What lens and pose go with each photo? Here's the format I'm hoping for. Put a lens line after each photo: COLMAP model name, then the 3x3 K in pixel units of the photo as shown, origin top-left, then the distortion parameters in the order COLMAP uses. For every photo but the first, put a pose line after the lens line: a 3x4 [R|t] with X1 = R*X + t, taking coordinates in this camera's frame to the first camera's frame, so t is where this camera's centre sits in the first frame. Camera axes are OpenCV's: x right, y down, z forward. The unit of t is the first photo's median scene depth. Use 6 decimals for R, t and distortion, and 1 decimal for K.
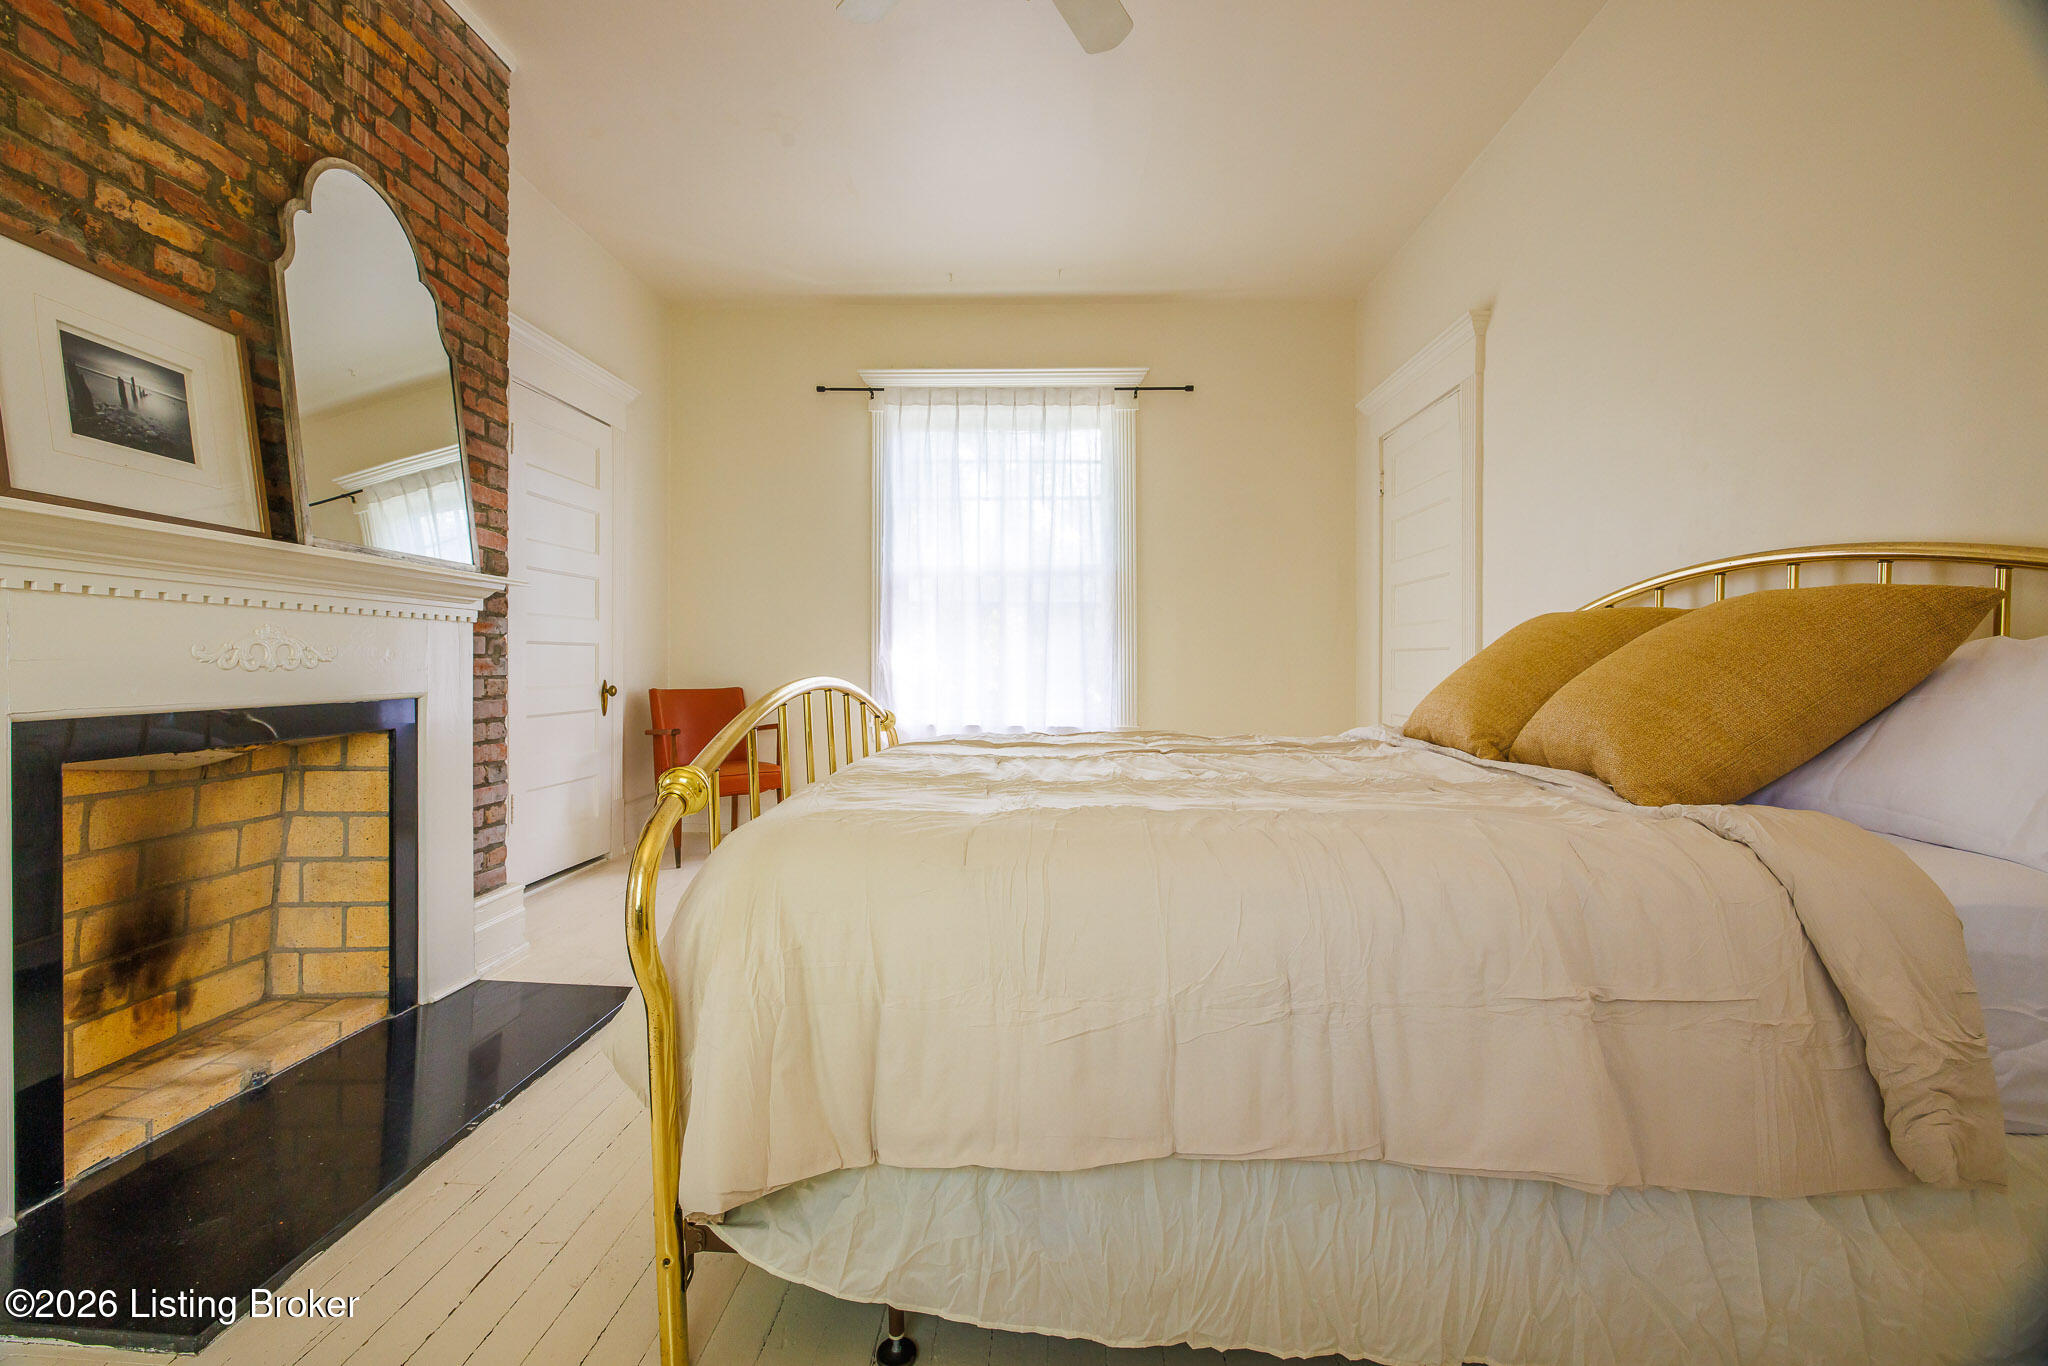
lens RADIAL K [[868.7, 0, 1022.3], [0, 868.7, 665.0], [0, 0, 1]] dist [-0.000393, 0.000226]
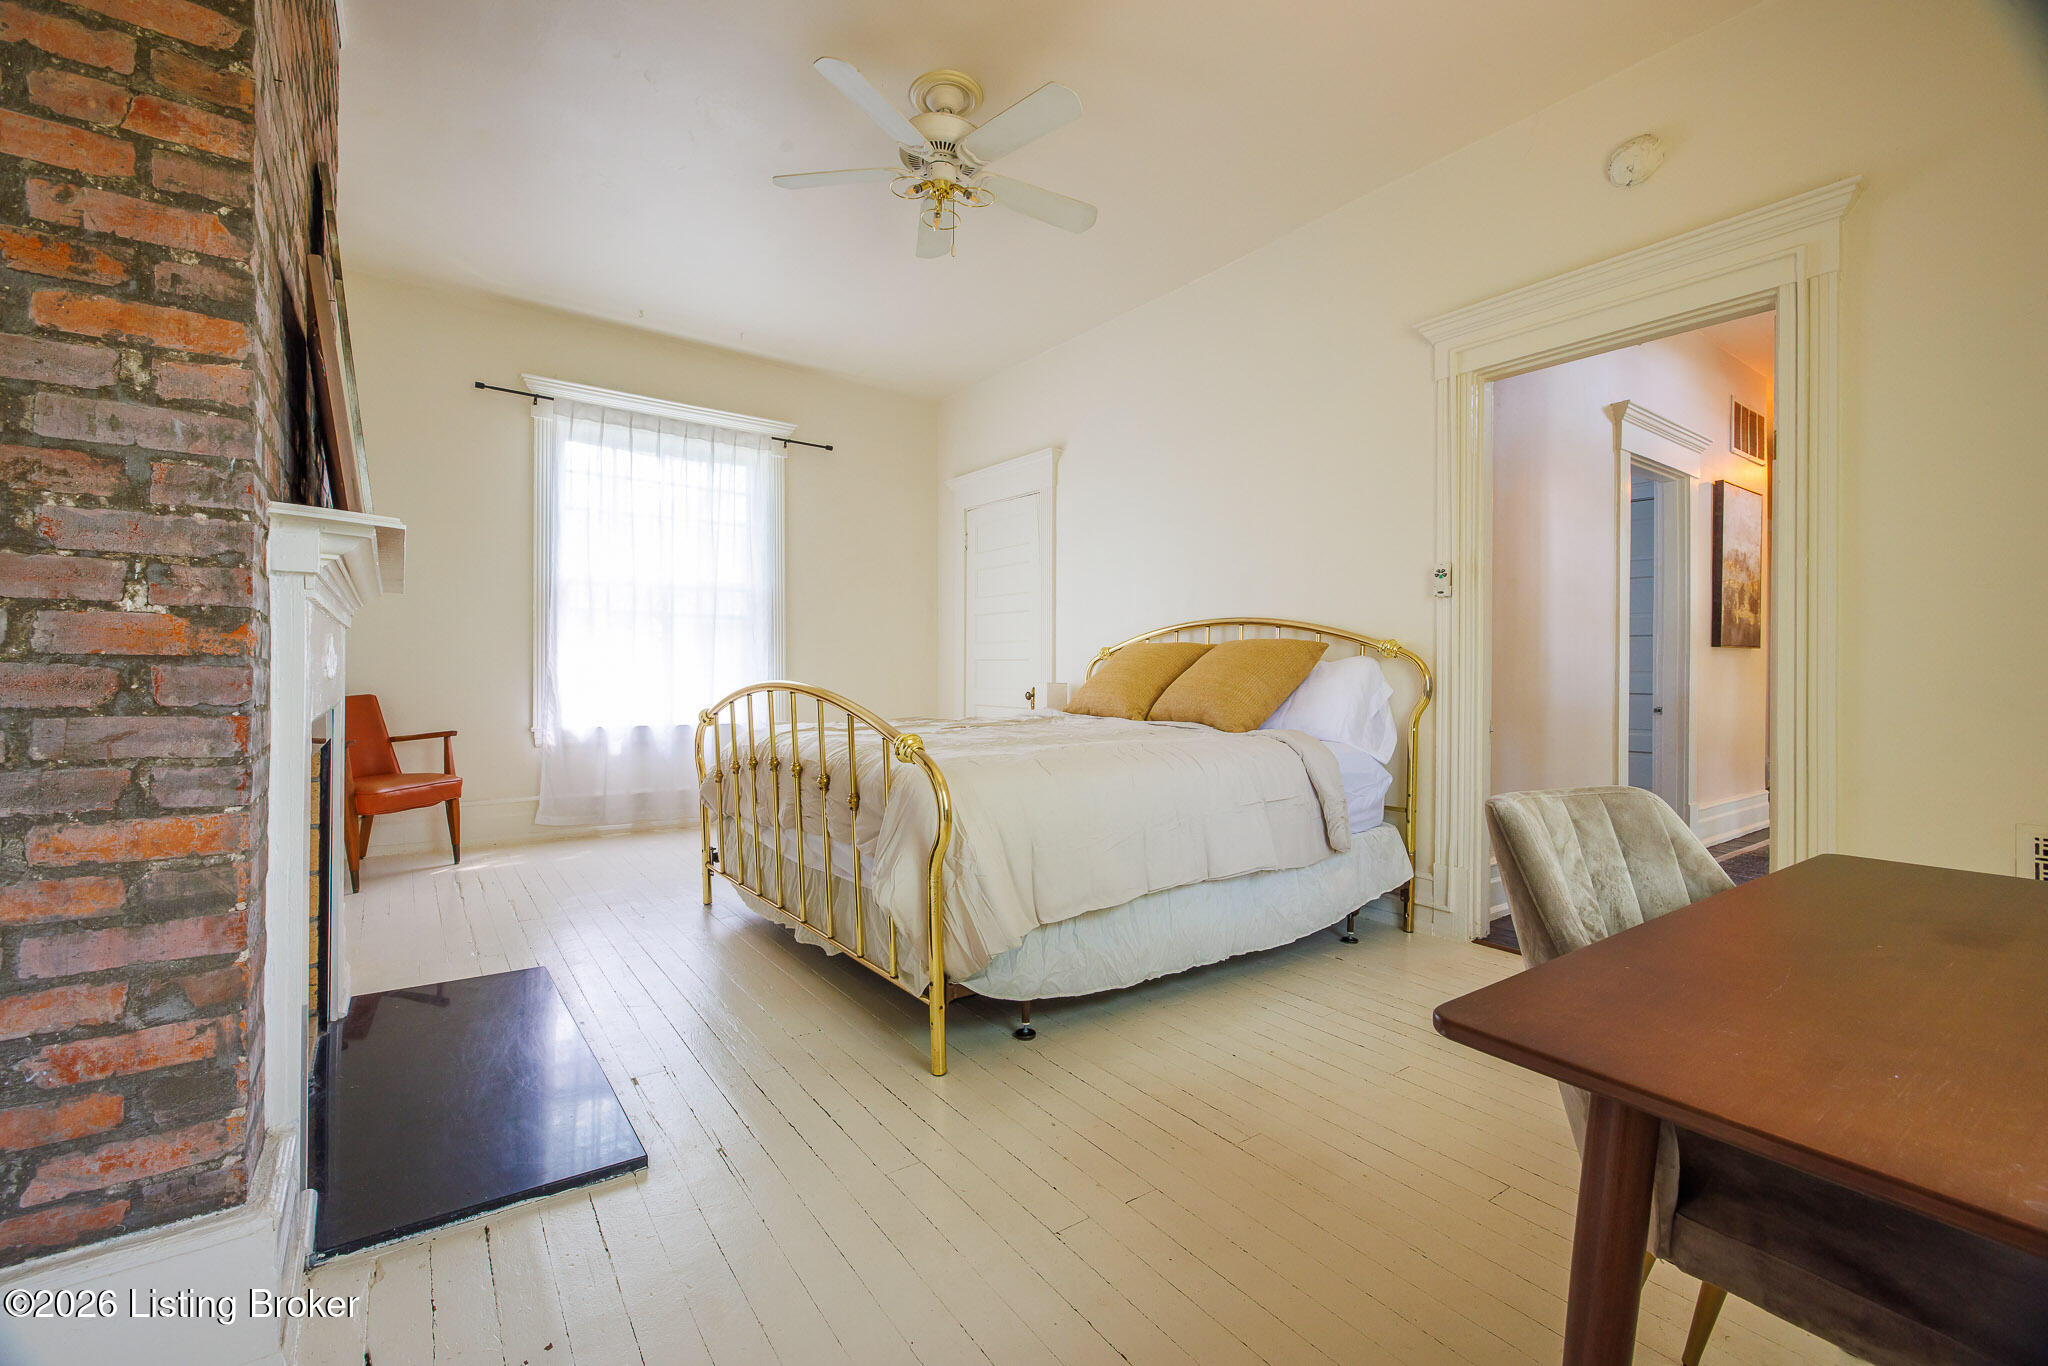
lens RADIAL K [[868.7, 0, 1023.1], [0, 868.7, 670.9], [0, 0, 1]] dist [-0.000393, 0.000226]
pose [[0.765796, -0.000870, 0.643083, -0.721014], [-0.000041, 0.999999, 0.001402, -0.002234], [-0.643084, -0.001100, 0.765795, -0.237610]]
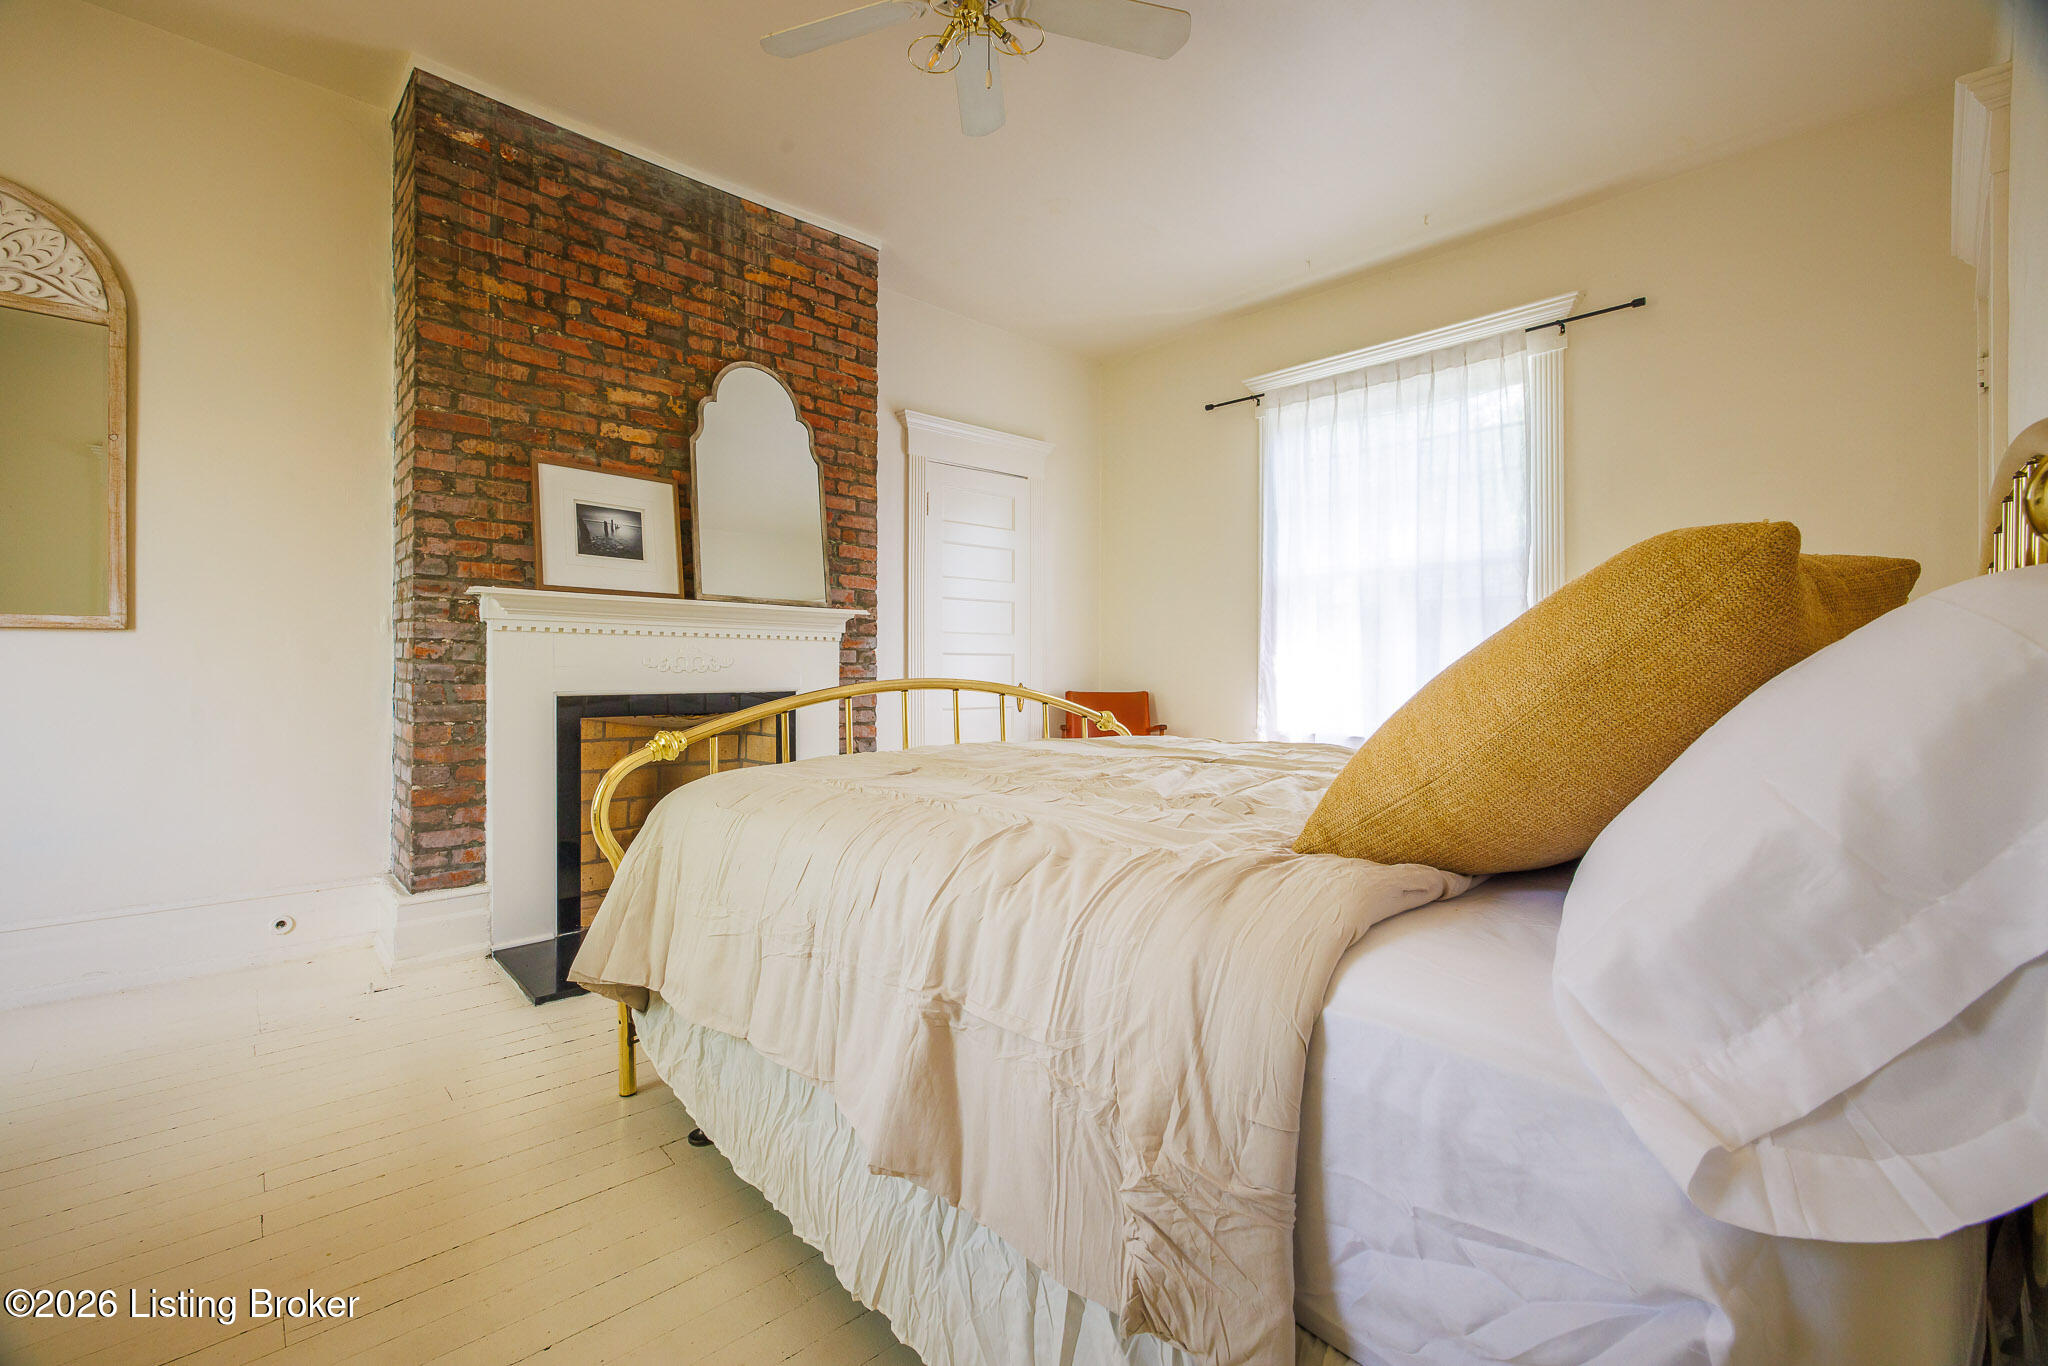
lens RADIAL K [[868.7, 0, 1001.8], [0, 868.7, 667.9], [0, 0, 1]] dist [-0.000393, 0.000226]
pose [[0.710451, -0.000747, -0.703746, 0.601404], [-0.003092, 0.999986, -0.004182, 0.001514], [0.703740, 0.005147, 0.710439, 0.154115]]
